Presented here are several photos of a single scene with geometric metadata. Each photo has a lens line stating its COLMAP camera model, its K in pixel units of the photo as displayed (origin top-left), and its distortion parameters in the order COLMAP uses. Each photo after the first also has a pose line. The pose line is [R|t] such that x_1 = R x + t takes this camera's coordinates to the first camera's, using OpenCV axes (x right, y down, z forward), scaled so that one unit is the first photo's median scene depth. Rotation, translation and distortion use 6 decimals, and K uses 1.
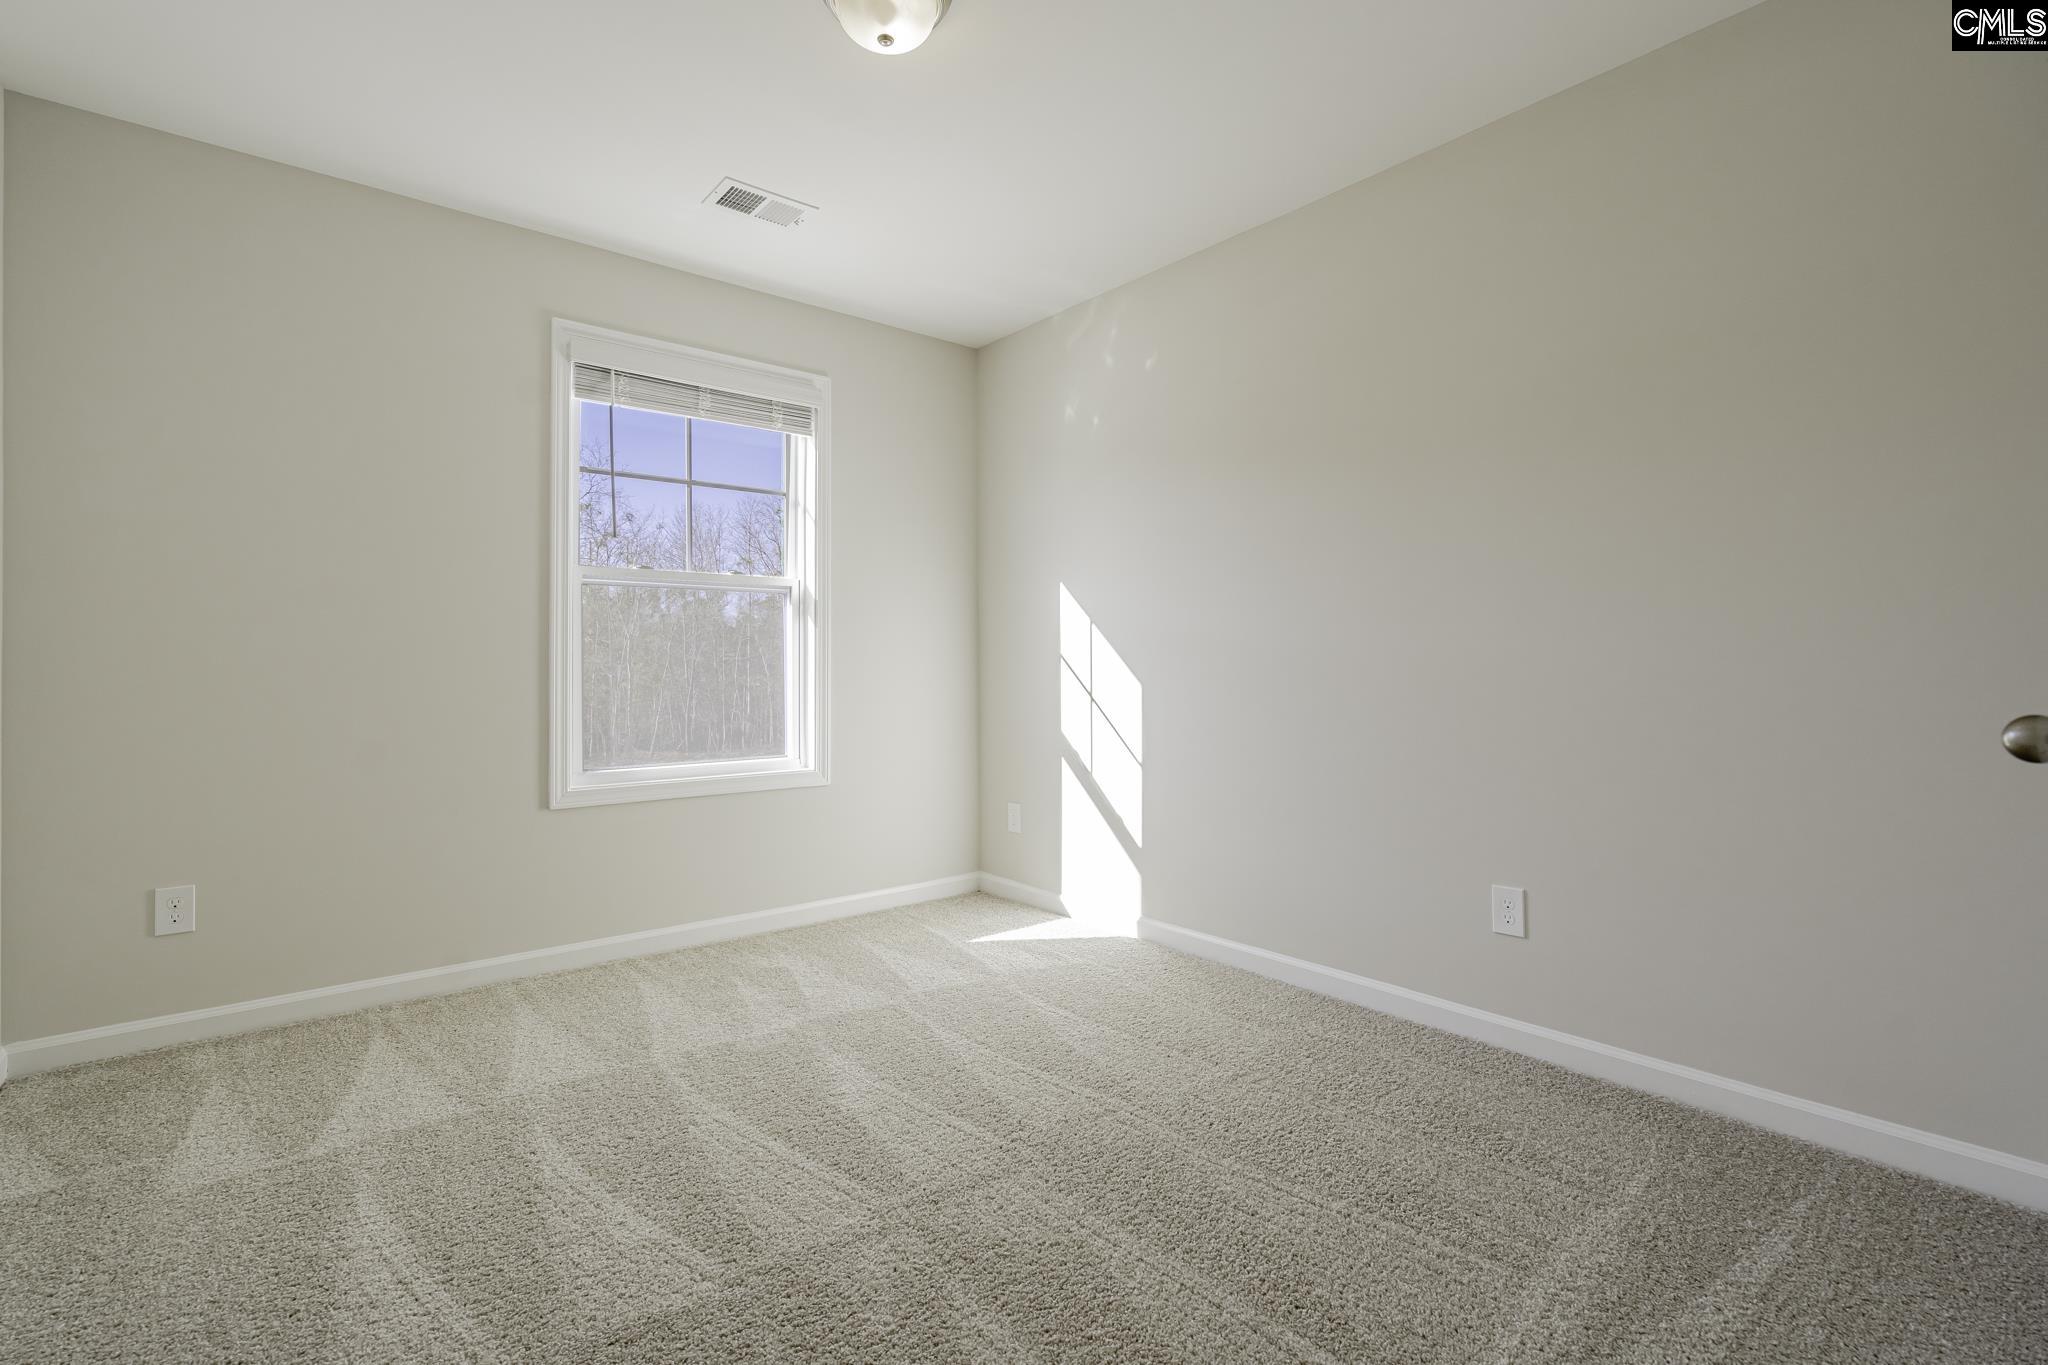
lens RADIAL K [[942.5, 0, 1022.9], [0, 942.5, 661.2], [0, 0, 1]] dist [-0.000801, -0.000251]
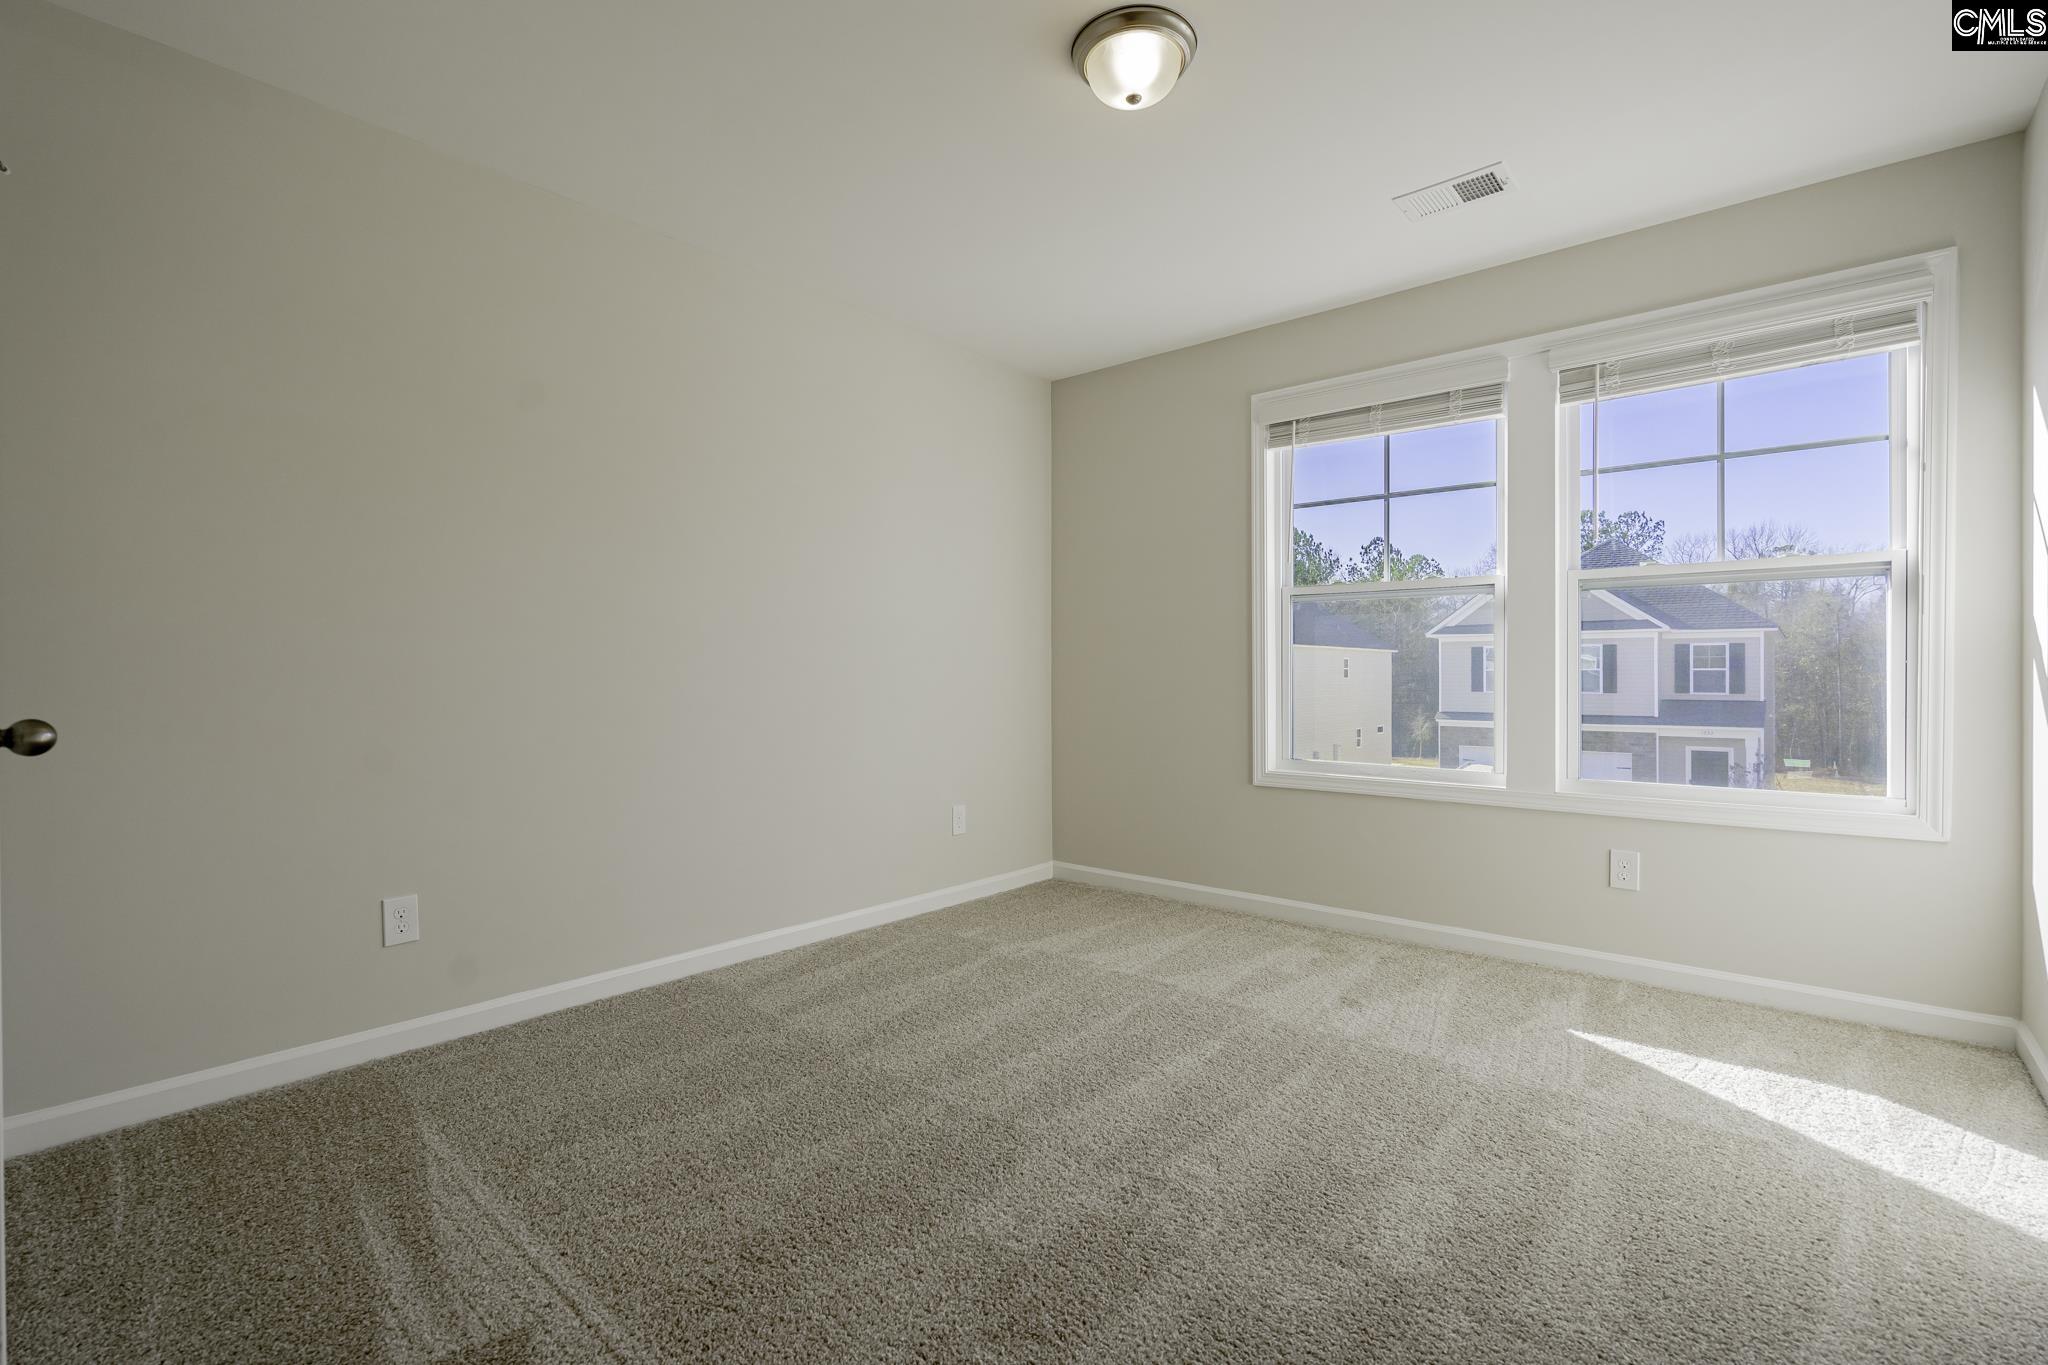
lens RADIAL K [[867.9, 0, 1030.5], [0, 867.9, 674.4], [0, 0, 1]] dist [-0.000563, -0.000029]
pose [[0.214335, 0.001056, -0.976760, 0.518140], [0.004288, 0.999989, 0.002022, 0.005588], [0.976751, -0.004622, 0.214328, 0.413198]]
